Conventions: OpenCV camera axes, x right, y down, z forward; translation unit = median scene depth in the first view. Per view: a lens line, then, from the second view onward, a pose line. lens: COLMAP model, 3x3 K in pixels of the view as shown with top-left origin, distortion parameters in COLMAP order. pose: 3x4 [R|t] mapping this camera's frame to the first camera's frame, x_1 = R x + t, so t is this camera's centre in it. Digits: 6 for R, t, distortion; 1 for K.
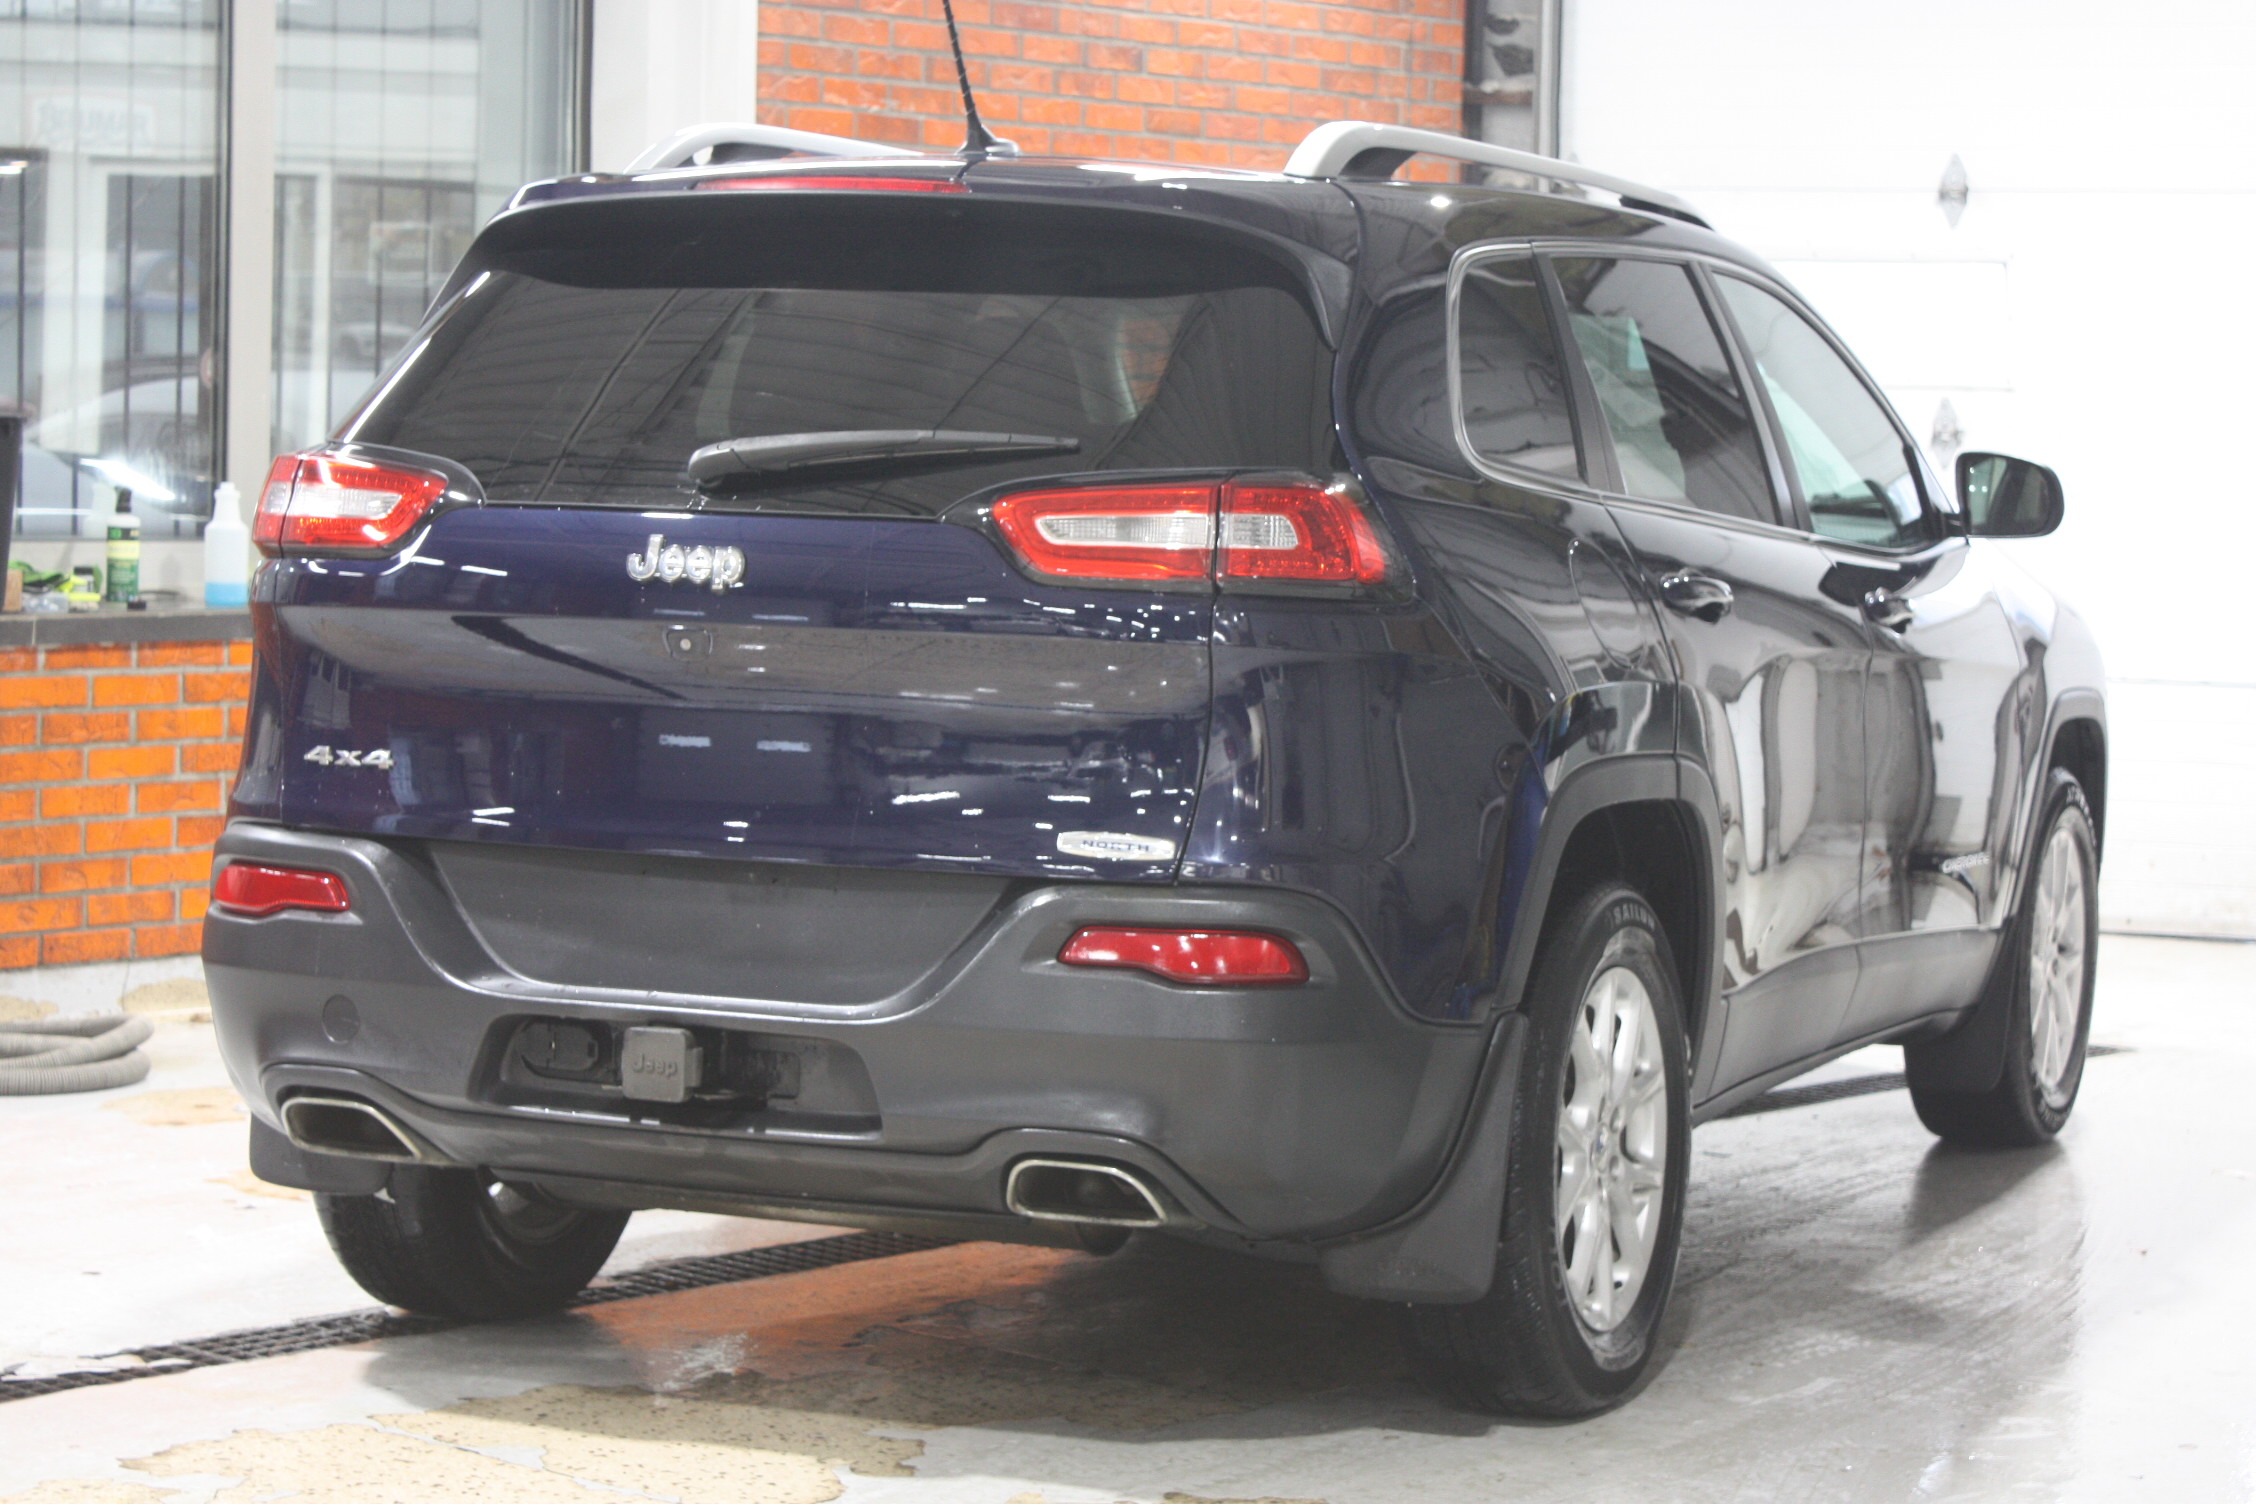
lens RADIAL K [[5033.6, 0, 1128.0], [0, 5033.6, 752.0], [0, 0, 1]] dist [-0.209232, 0.136992]
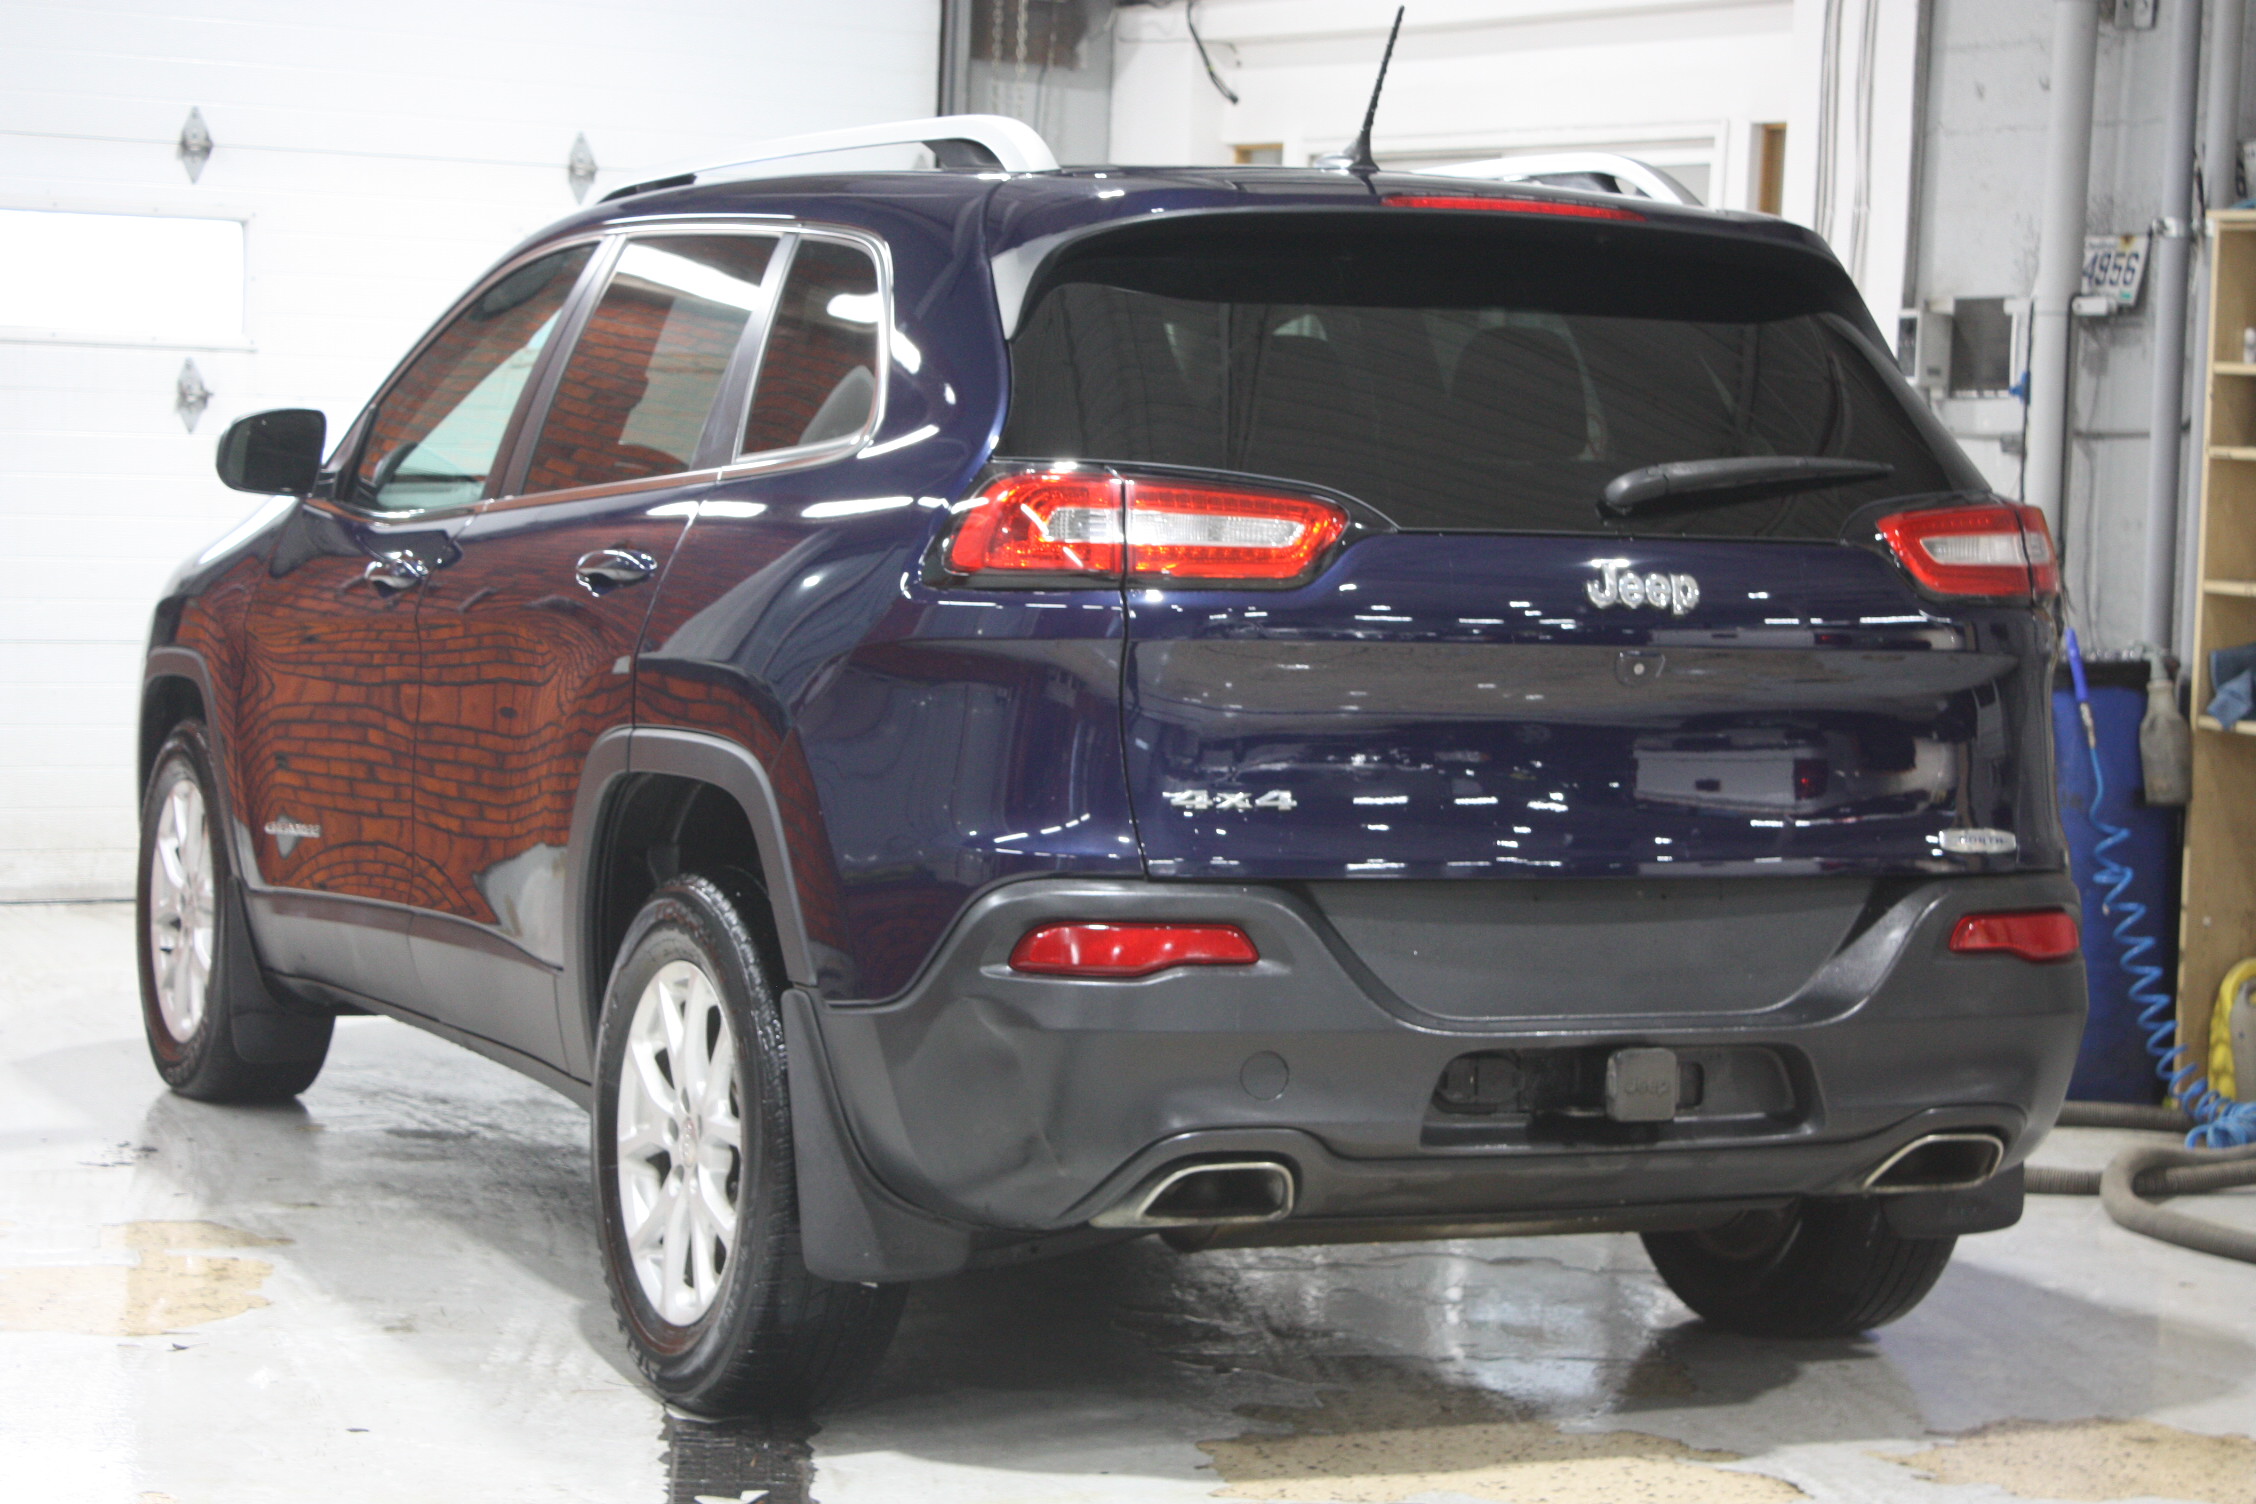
lens RADIAL K [[5066.6, 0, 1128.0], [0, 5066.6, 752.0], [0, 0, 1]] dist [0.085610, -3.558389]
pose [[0.682441, -0.048988, 0.729298, -0.489237], [0.033546, 0.998799, 0.035700, -0.024187], [-0.730171, 0.000102, 0.683265, 0.204272]]
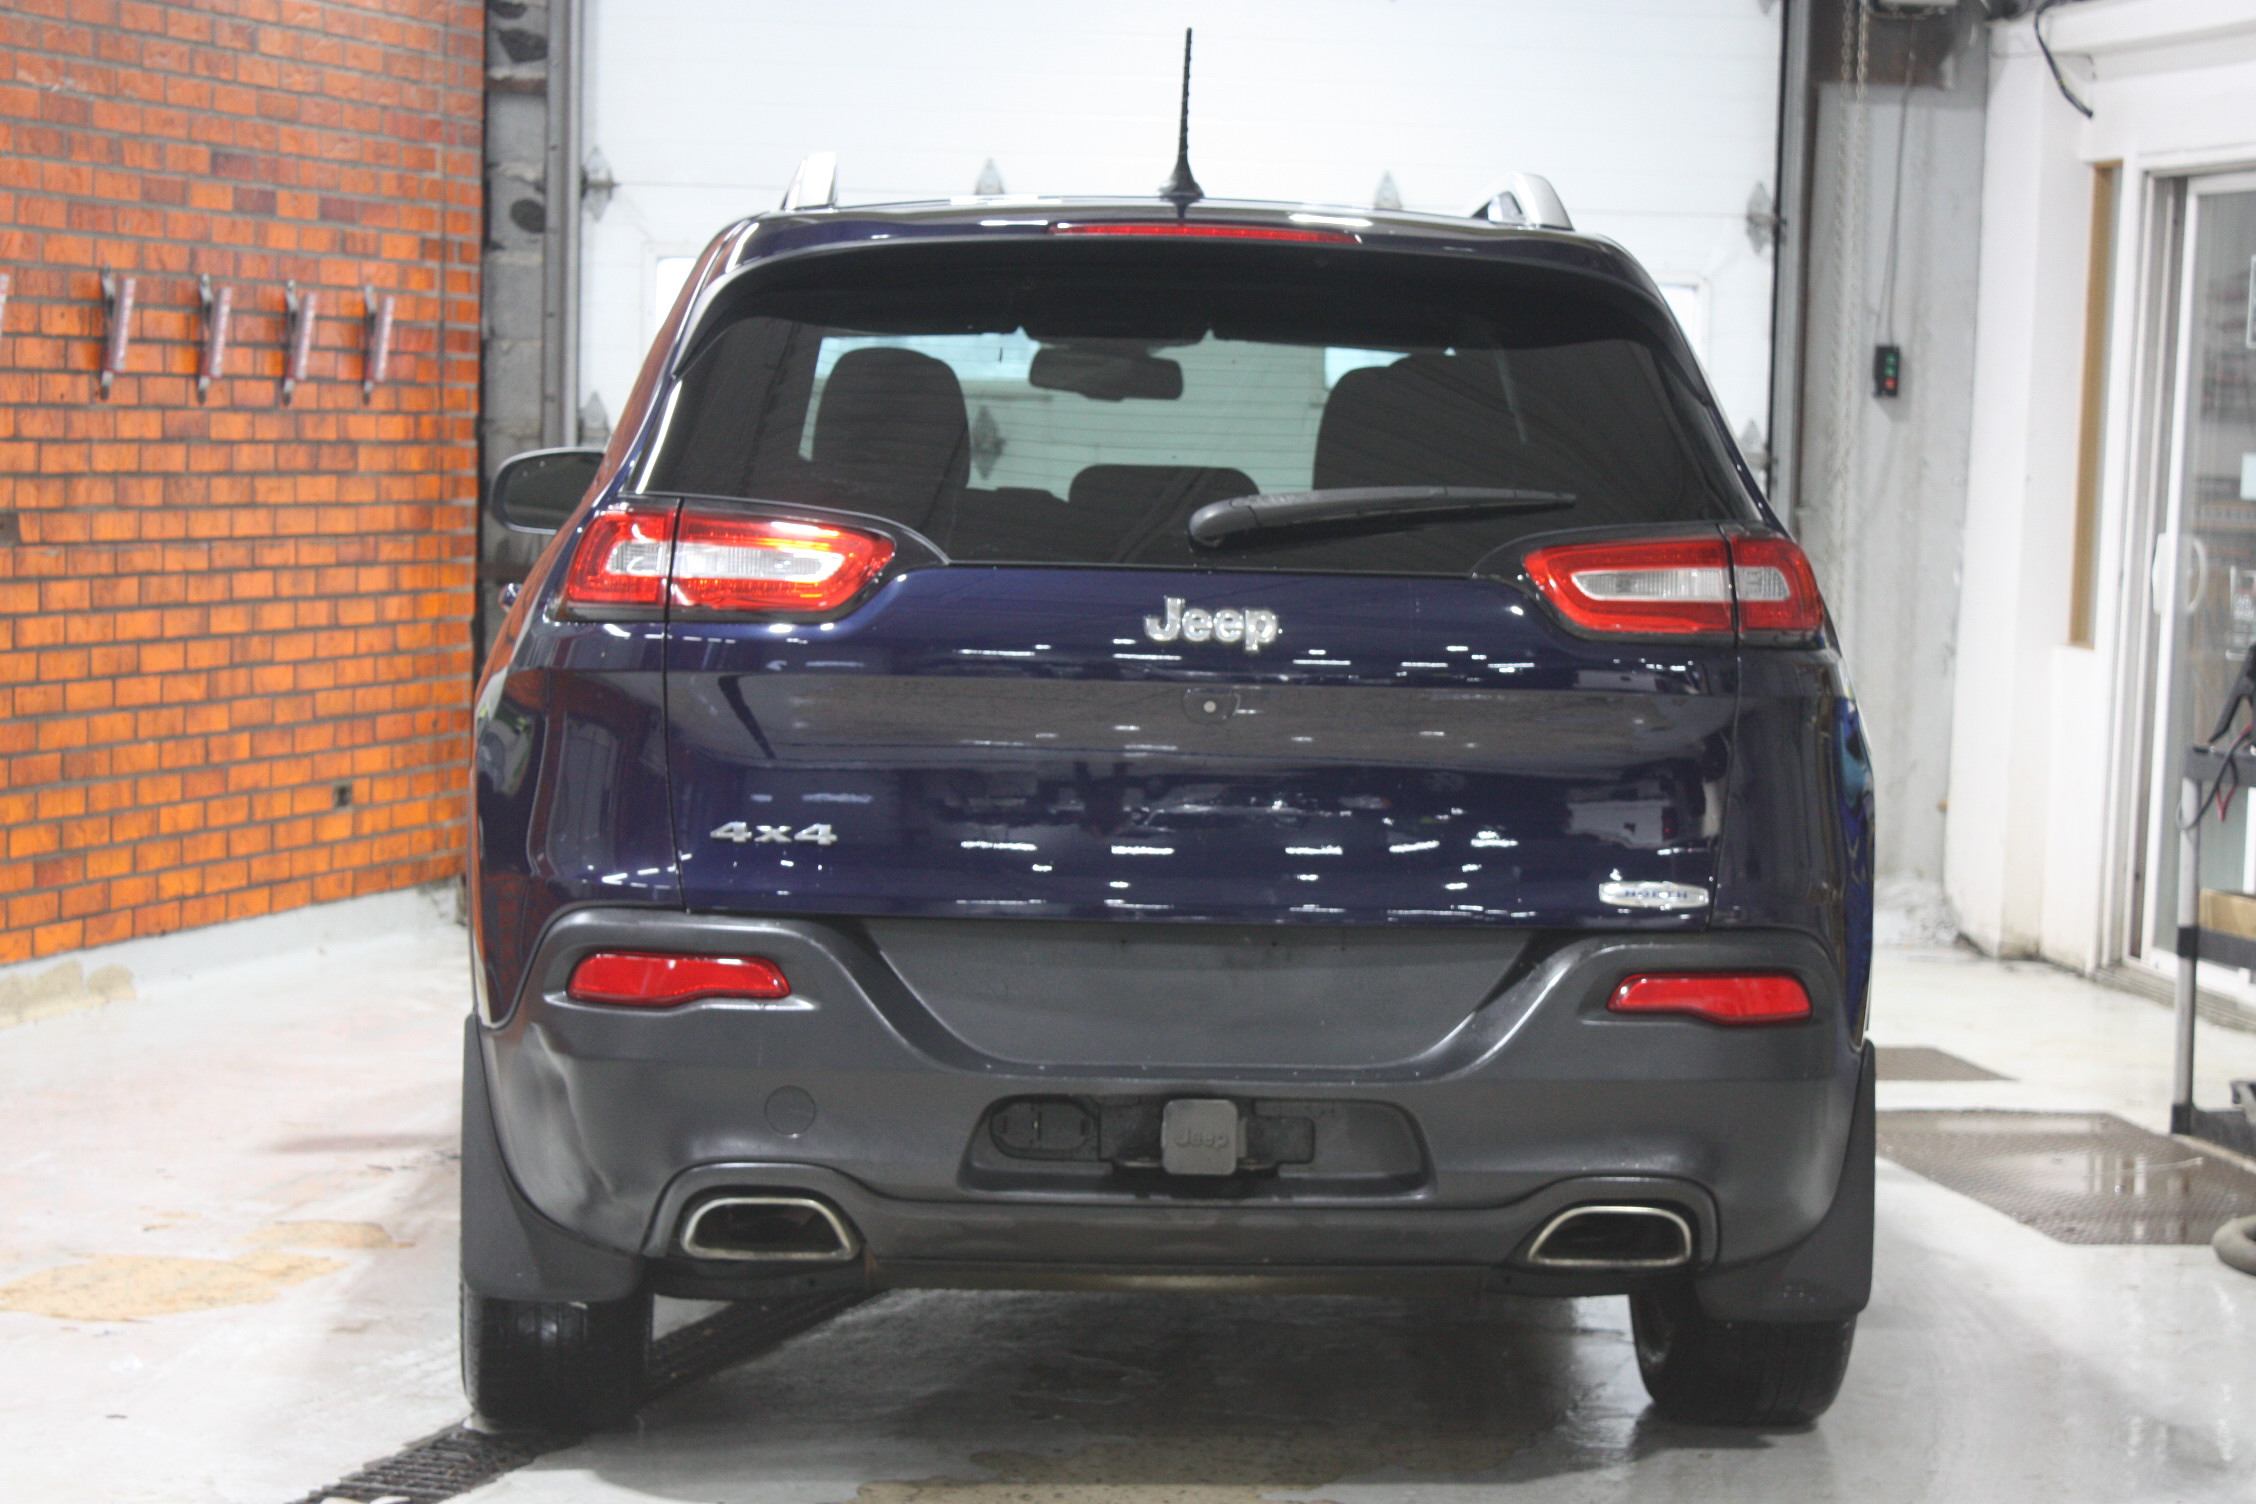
lens RADIAL K [[5146.4, 0, 1128.0], [0, 5146.4, 752.0], [0, 0, 1]] dist [0.181927, -0.448347]
pose [[0.900227, -0.030469, 0.434353, -0.291607], [0.026832, 0.999535, 0.014504, -0.014969], [-0.434593, -0.001403, 0.900626, 0.055526]]
